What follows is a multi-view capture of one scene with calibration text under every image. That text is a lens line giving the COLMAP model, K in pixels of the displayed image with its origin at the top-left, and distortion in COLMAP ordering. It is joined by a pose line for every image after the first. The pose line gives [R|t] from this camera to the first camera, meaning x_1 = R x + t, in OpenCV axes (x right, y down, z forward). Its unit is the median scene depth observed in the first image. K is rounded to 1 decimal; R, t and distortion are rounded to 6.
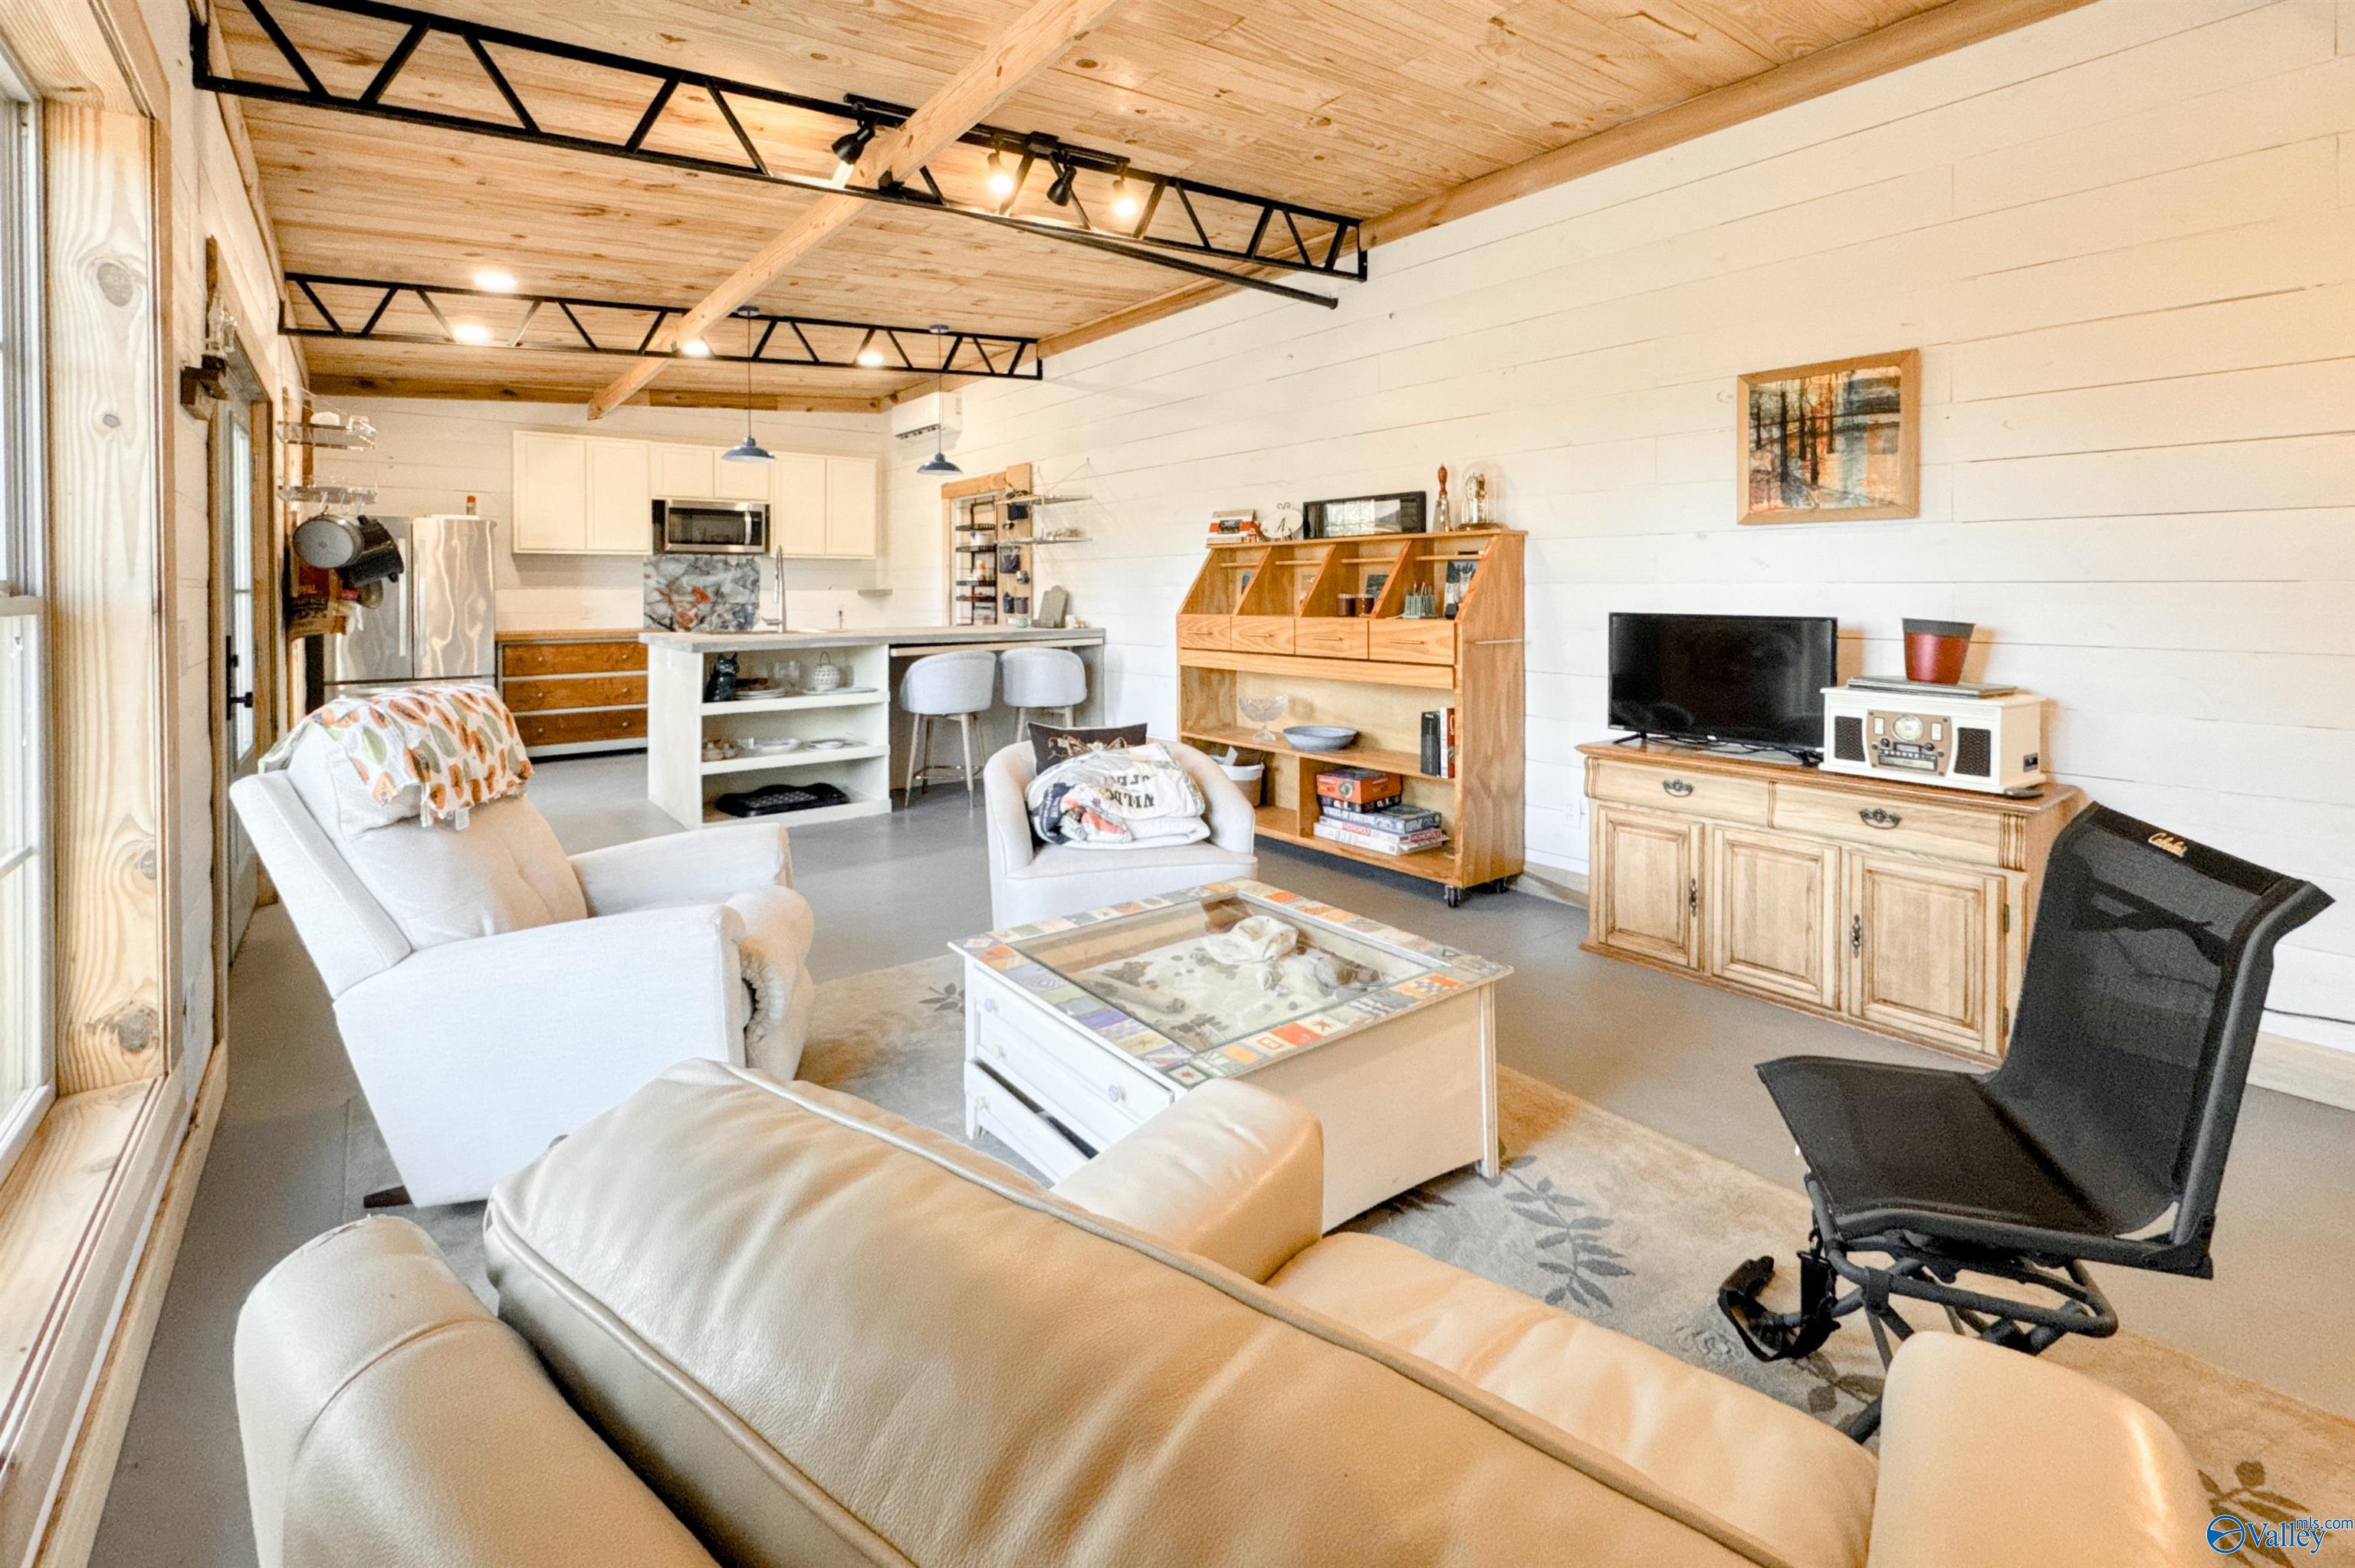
lens RADIAL K [[999.8, 0, 1130.3], [0, 999.8, 591.6], [0, 0, 1]] dist [0.002579, -0.001020]
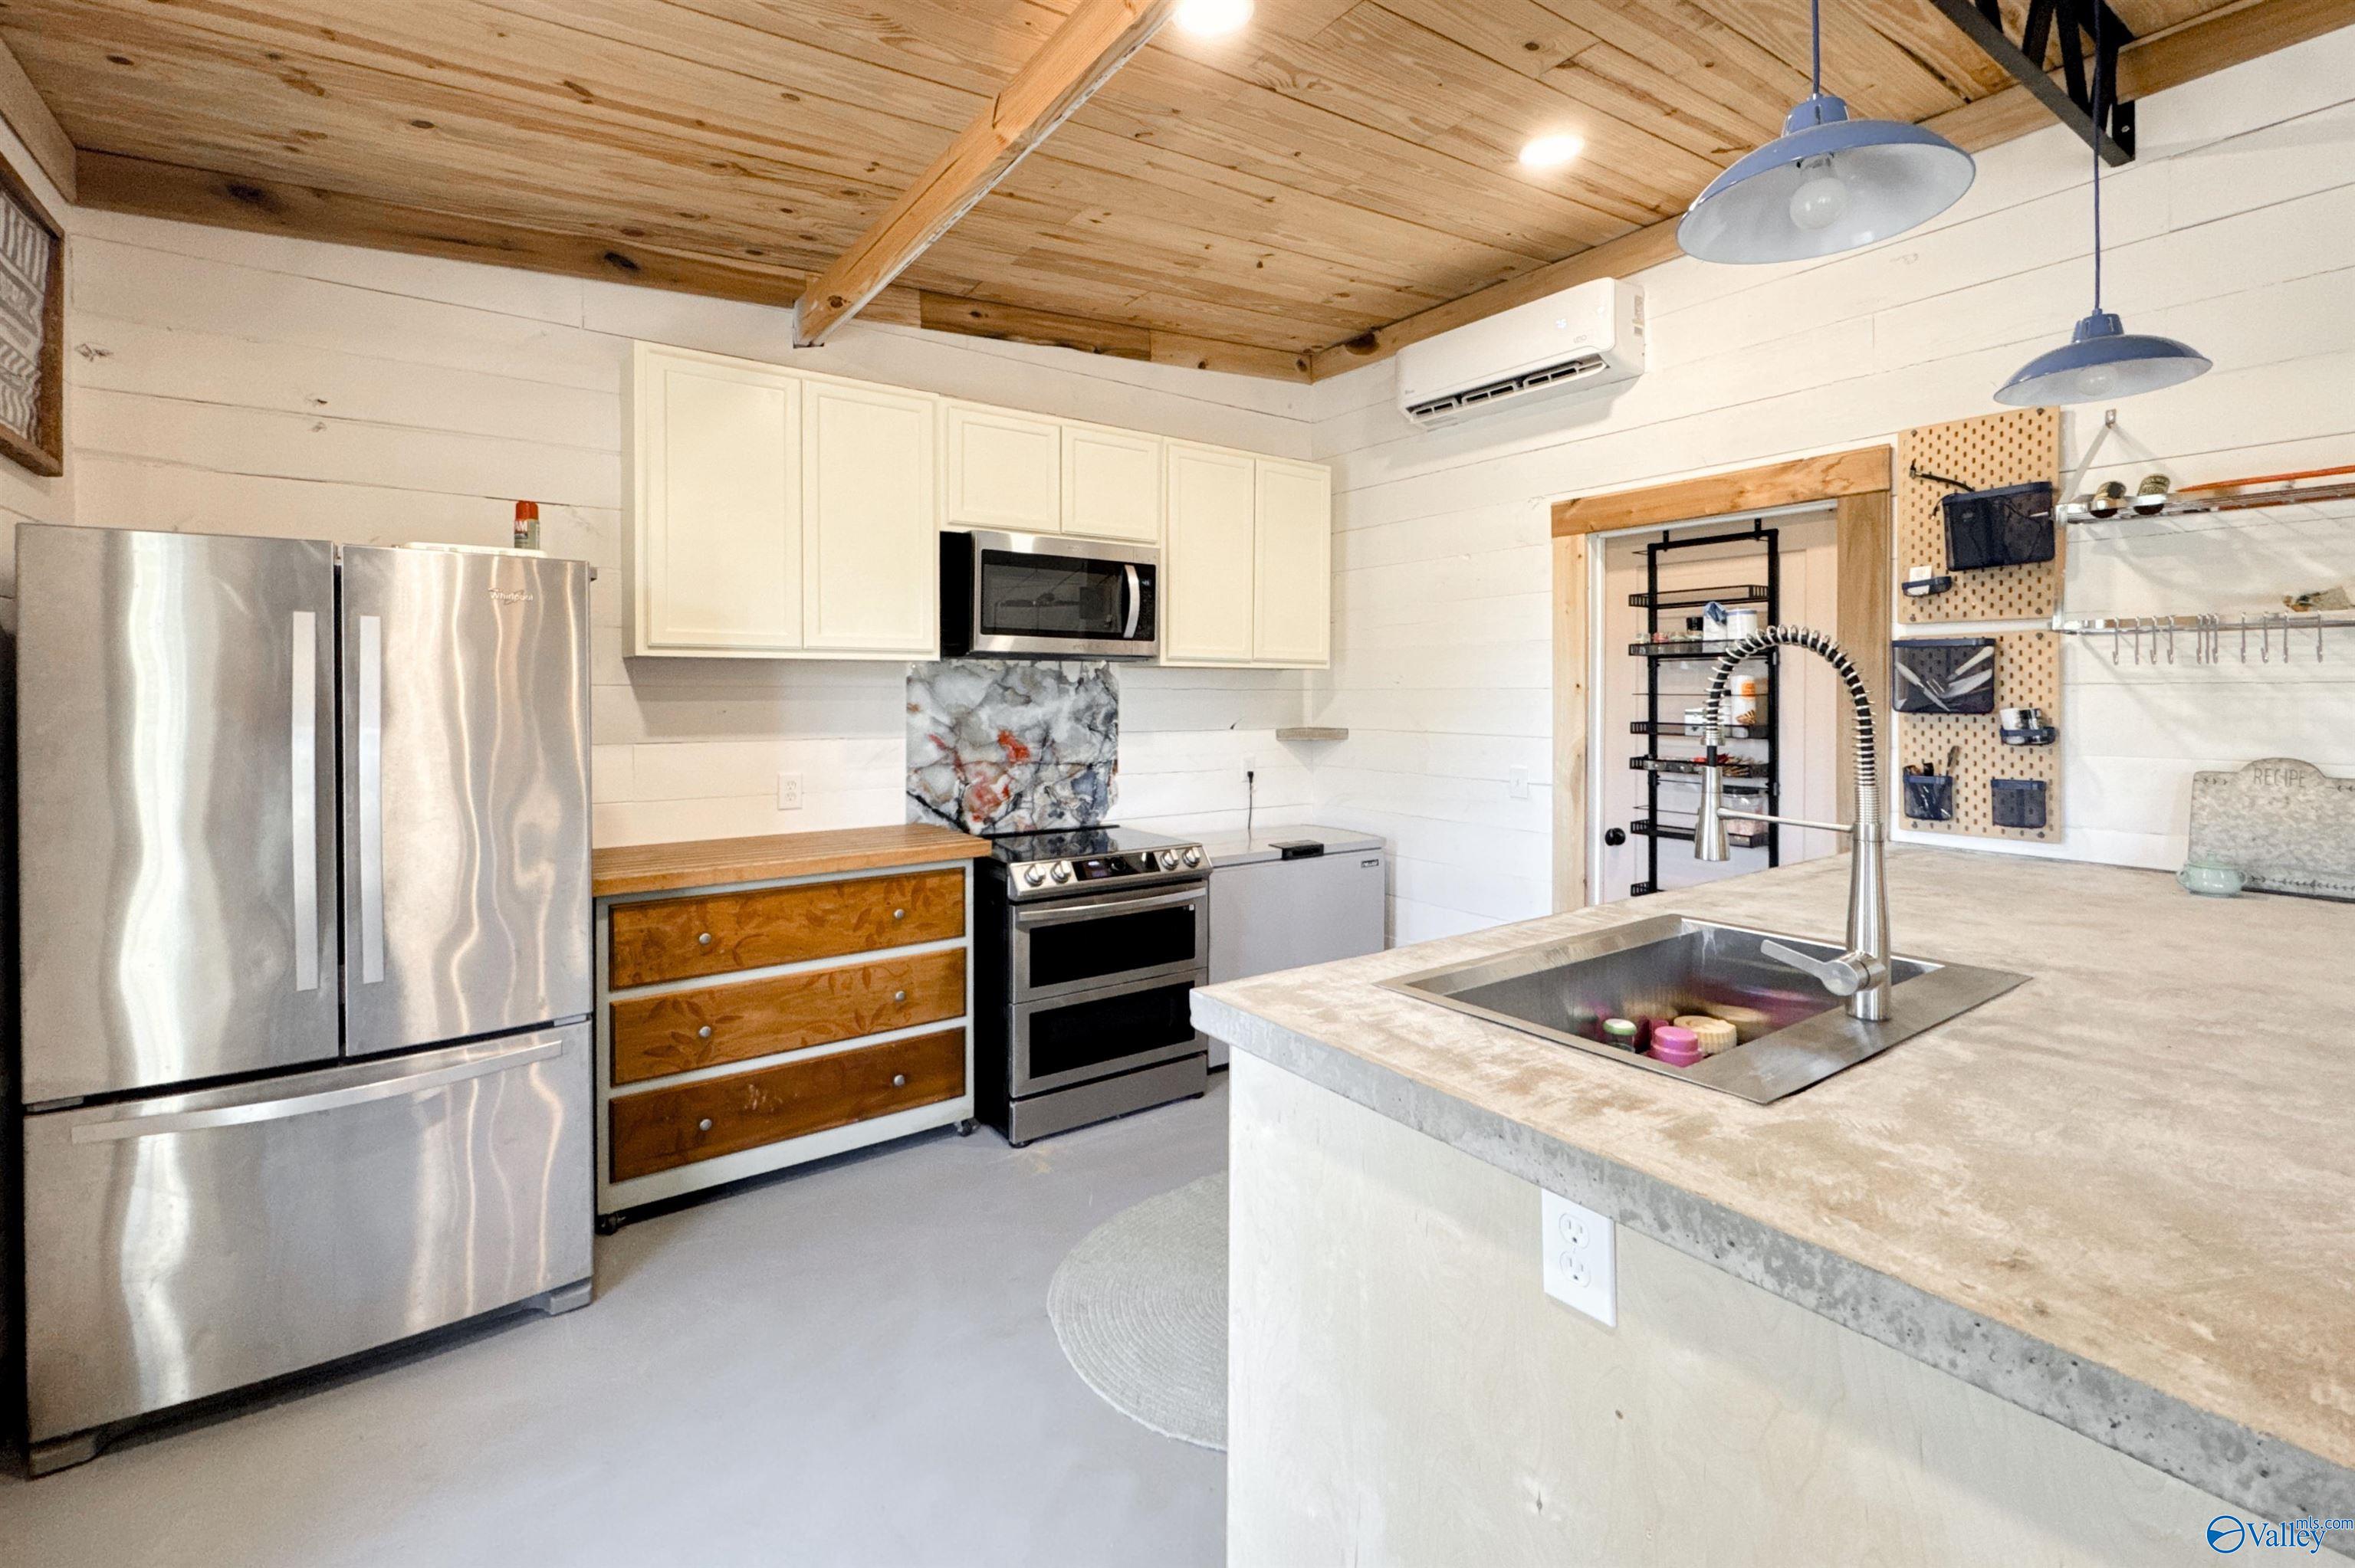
lens RADIAL K [[999.8, 0, 1136.1], [0, 999.8, 696.0], [0, 0, 1]] dist [0.002579, -0.001020]
pose [[0.999305, 0.003970, -0.037066, -0.397610], [-0.003925, 0.999991, 0.001289, -0.023441], [0.037071, -0.001142, 0.999312, 0.604416]]
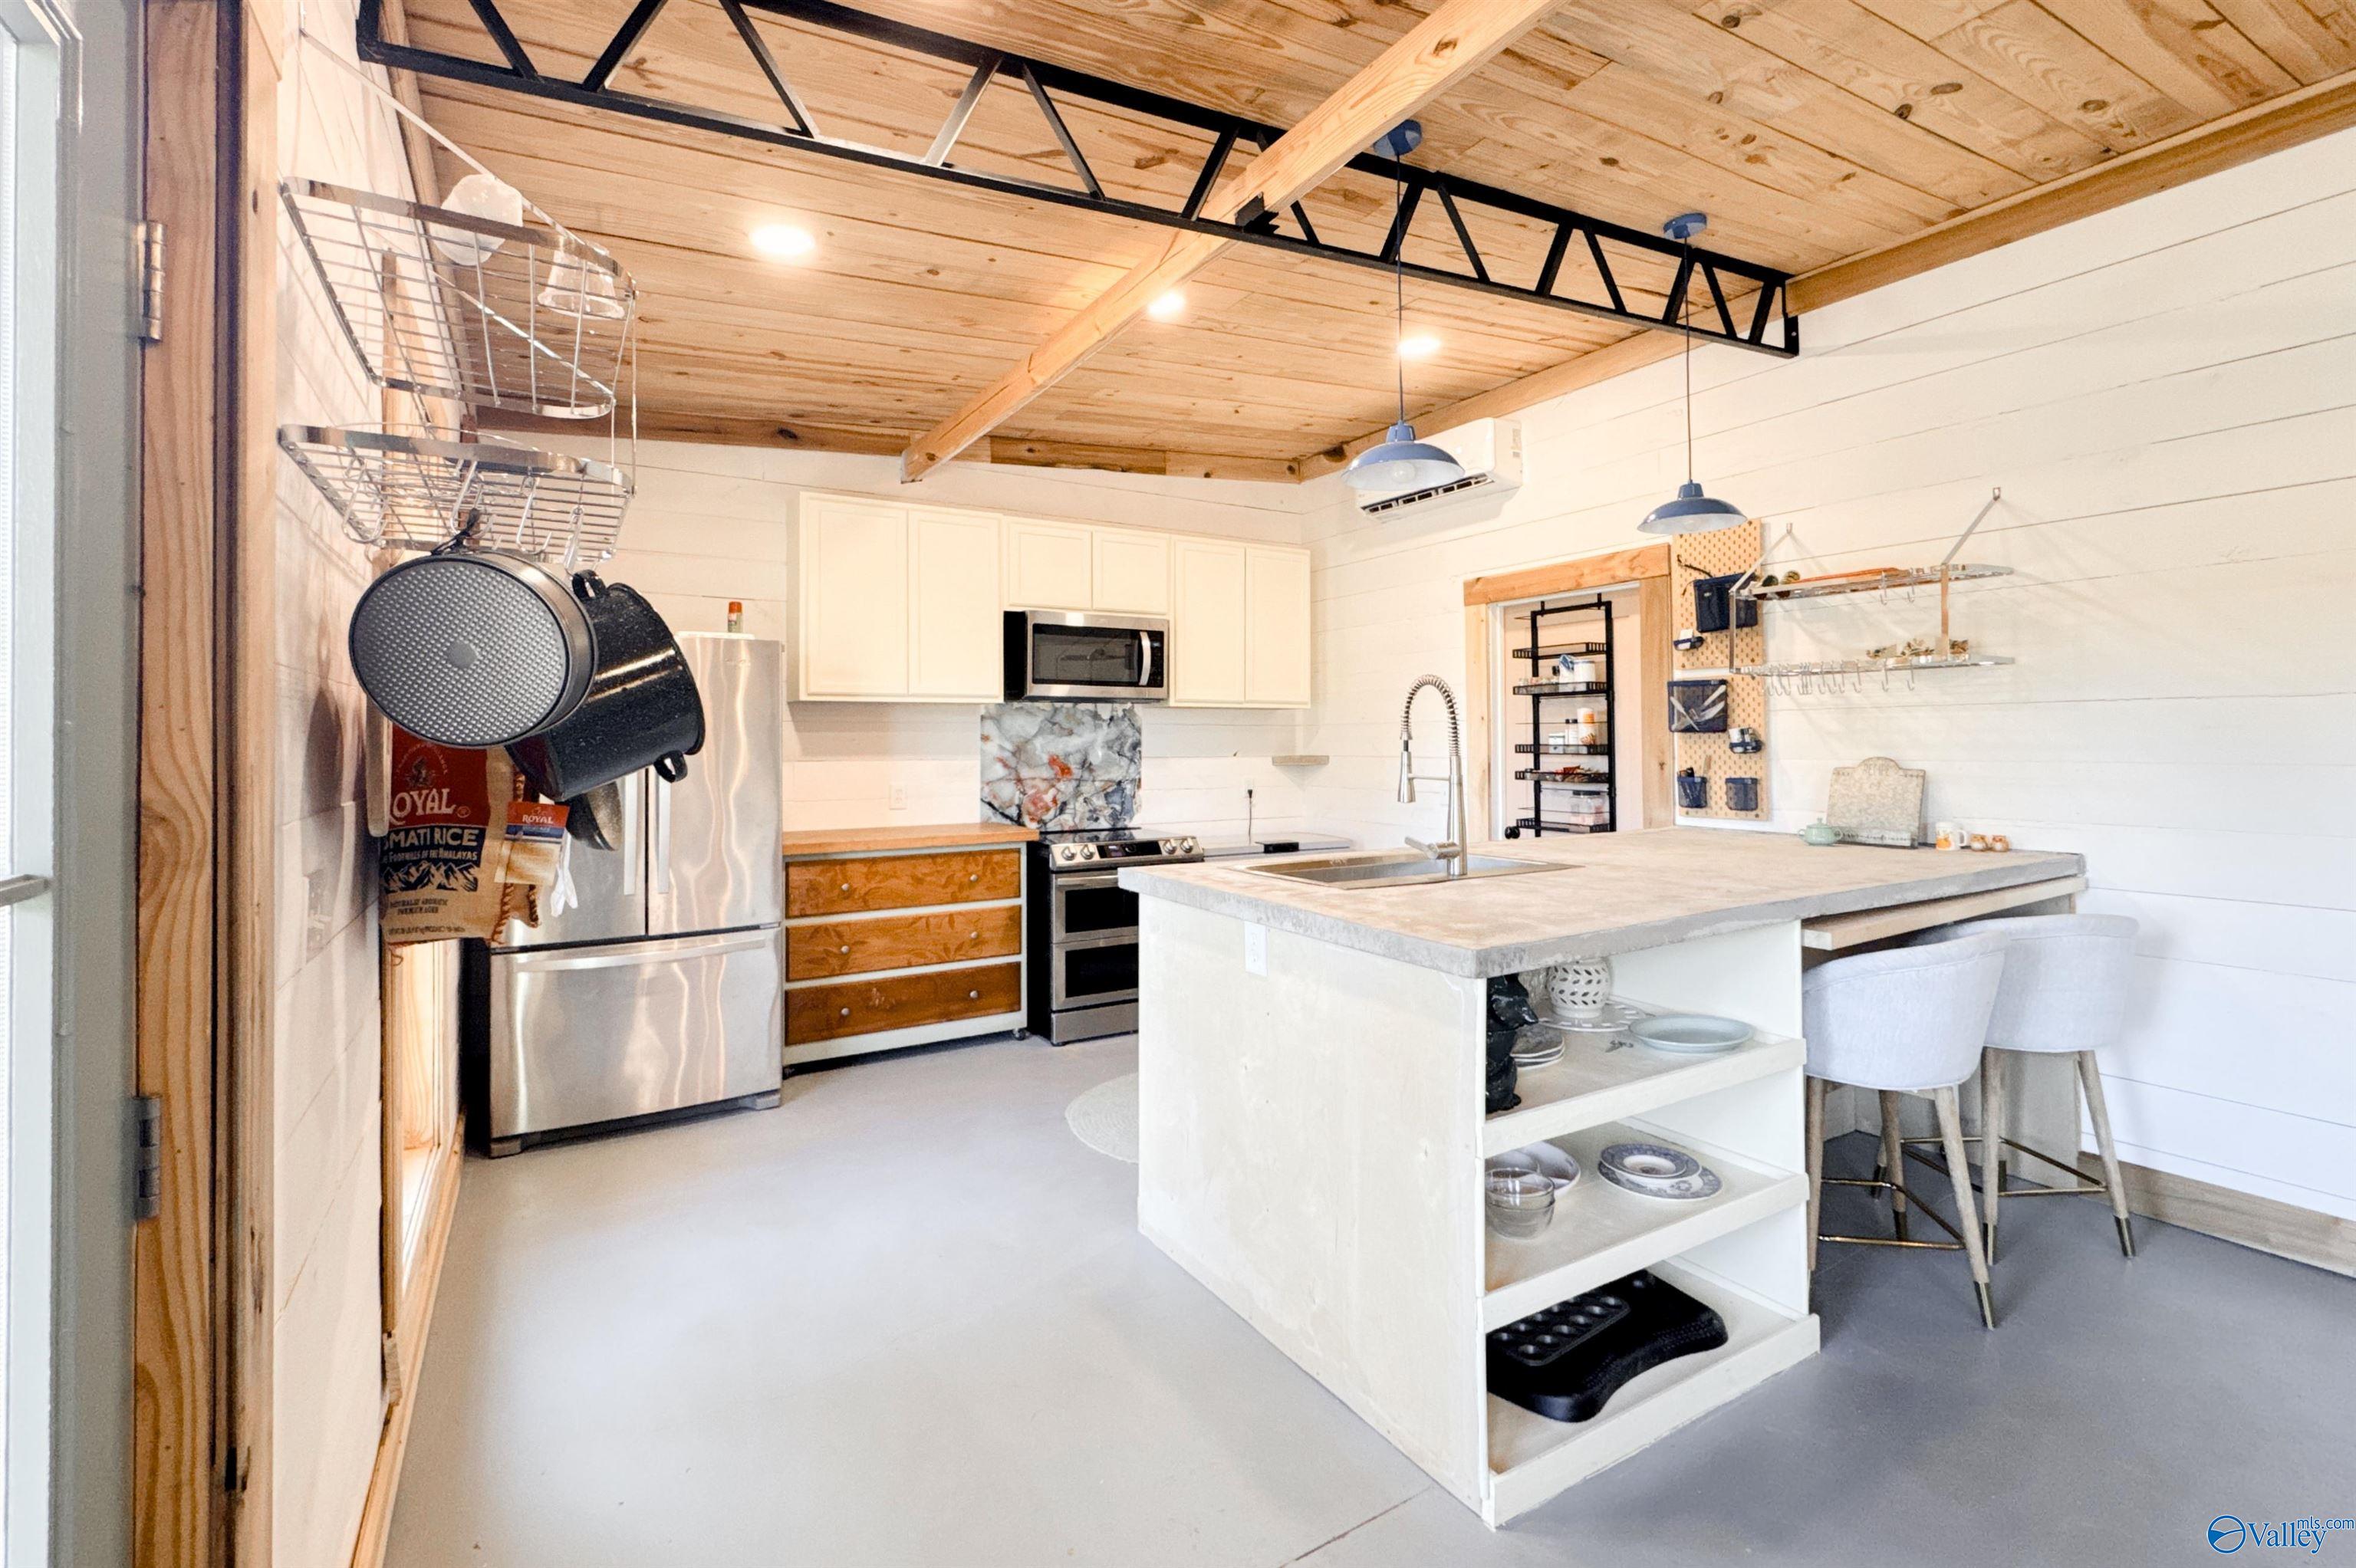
lens RADIAL K [[1000.3, 0, 1165.2], [0, 1000.3, 713.5], [0, 0, 1]] dist [0.002579, -0.001020]
pose [[0.995752, -0.005444, -0.091917, -0.343428], [0.002652, 0.999532, -0.030474, -0.012238], [0.092040, 0.030101, 0.995300, 0.433466]]
